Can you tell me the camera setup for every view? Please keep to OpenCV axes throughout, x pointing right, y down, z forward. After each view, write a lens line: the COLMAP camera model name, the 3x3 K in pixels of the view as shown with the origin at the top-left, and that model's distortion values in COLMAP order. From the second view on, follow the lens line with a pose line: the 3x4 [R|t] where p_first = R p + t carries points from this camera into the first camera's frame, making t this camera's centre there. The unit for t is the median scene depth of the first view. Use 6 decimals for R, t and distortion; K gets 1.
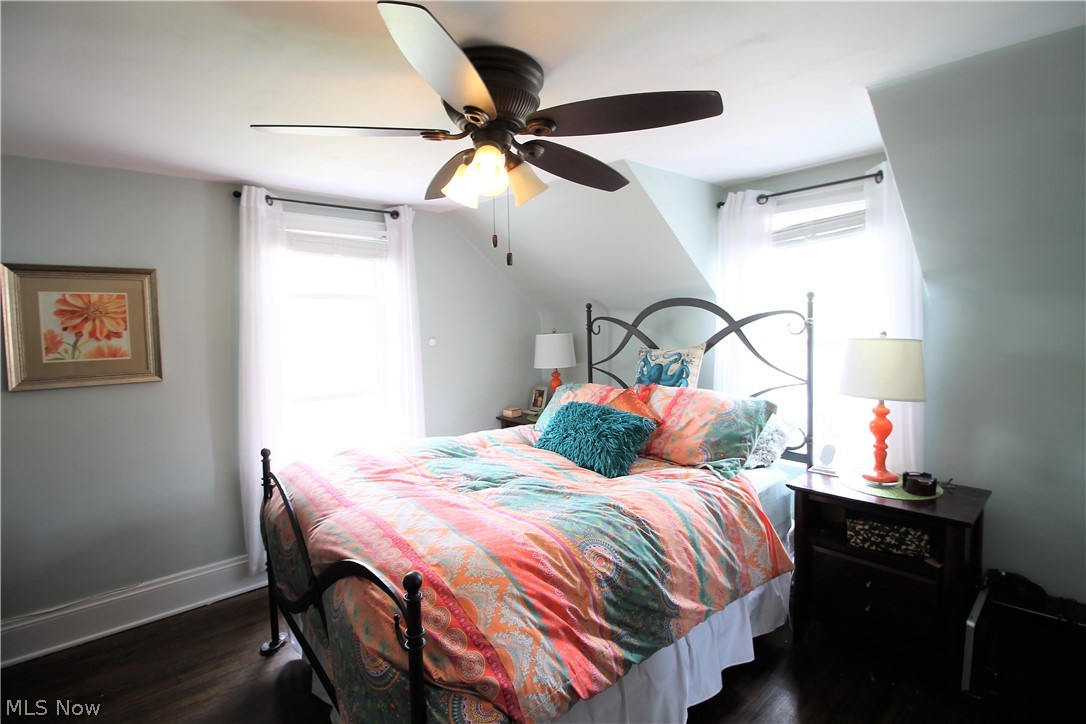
lens RADIAL K [[516.5, 0, 542.9], [0, 516.5, 358.6], [0, 0, 1]] dist [-0.007395, -0.007599]
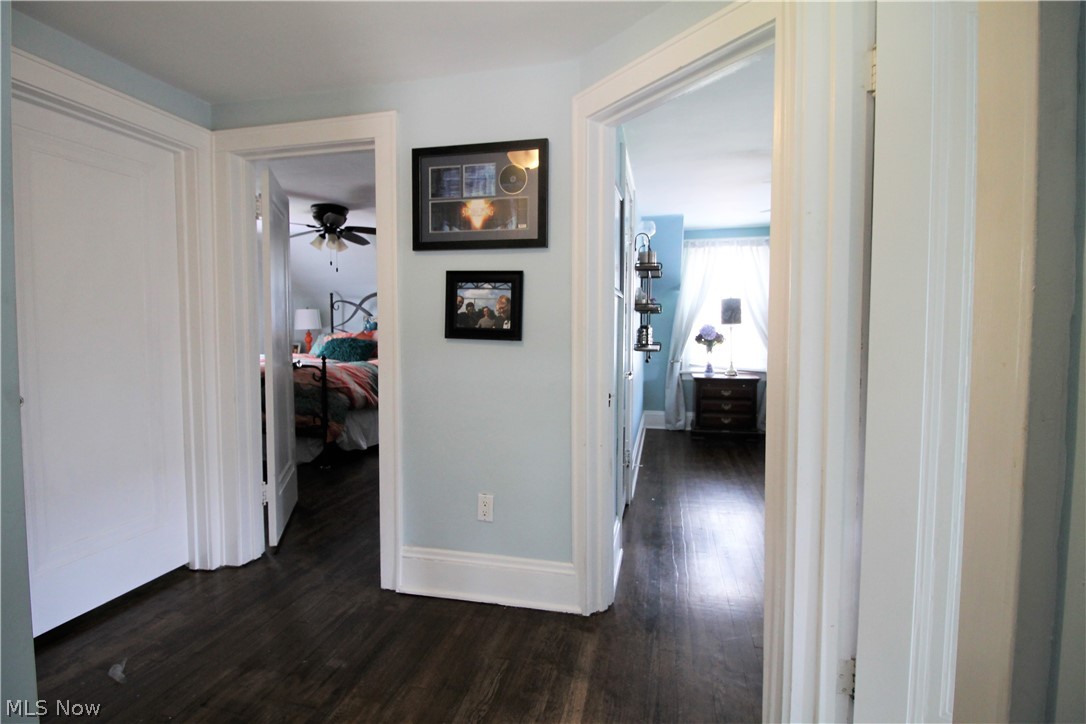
lens RADIAL K [[516.5, 0, 544.1], [0, 516.5, 360.6], [0, 0, 1]] dist [-0.007395, -0.007599]
pose [[0.822061, -0.005512, 0.569372, -0.359308], [0.016044, 0.999780, -0.013486, 0.181956], [-0.569173, 0.020221, 0.821969, -0.985413]]
